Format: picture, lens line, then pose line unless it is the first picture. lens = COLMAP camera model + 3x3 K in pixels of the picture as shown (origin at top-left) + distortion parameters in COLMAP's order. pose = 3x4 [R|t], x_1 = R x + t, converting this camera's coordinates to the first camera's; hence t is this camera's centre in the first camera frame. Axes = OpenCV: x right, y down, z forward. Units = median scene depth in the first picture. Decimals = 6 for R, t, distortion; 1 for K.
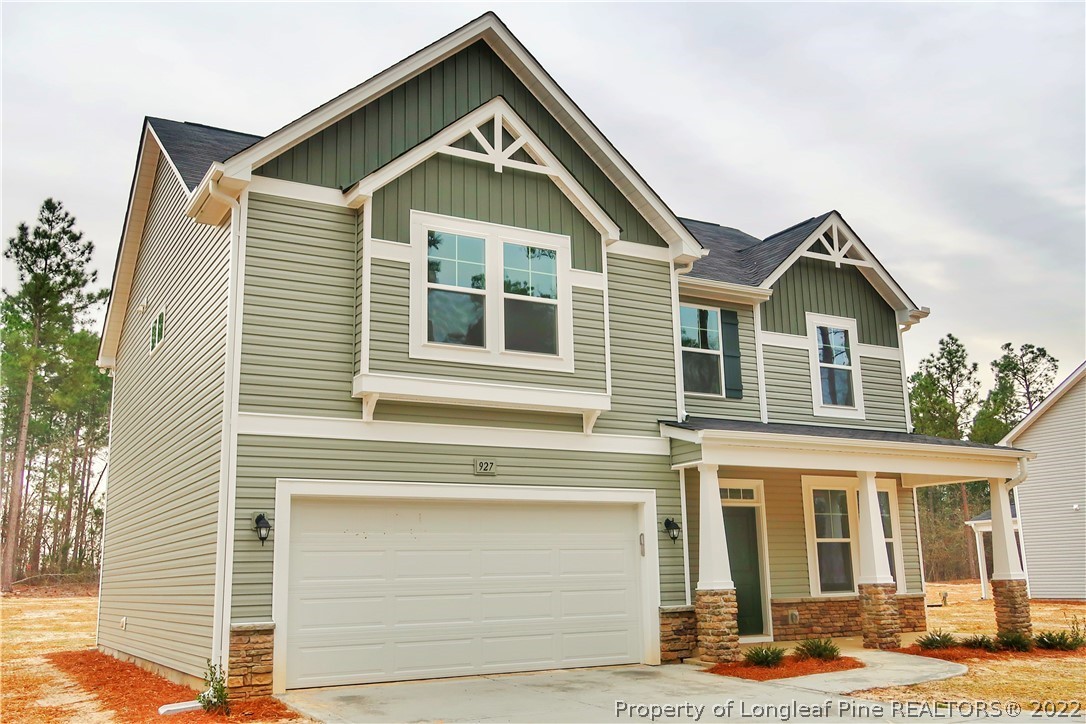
lens RADIAL K [[1004.2, 0, 542.9], [0, 1004.2, 359.8], [0, 0, 1]] dist [0.020446, 0.000000]
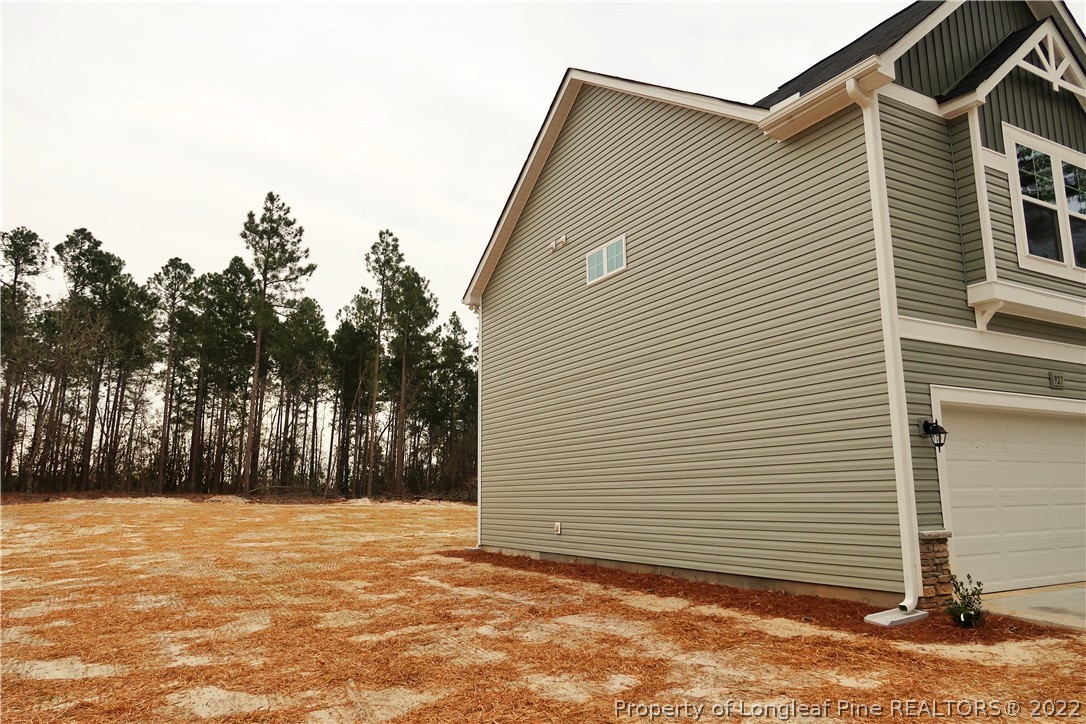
lens RADIAL K [[746.5, 0, 541.9], [0, 746.5, 363.1], [0, 0, 1]] dist [-0.000494, -0.001837]
pose [[0.999896, 0.010947, -0.009407, -0.139509], [-0.010581, 0.999218, 0.038108, 0.016130], [0.009816, -0.038004, 0.999229, 0.060325]]
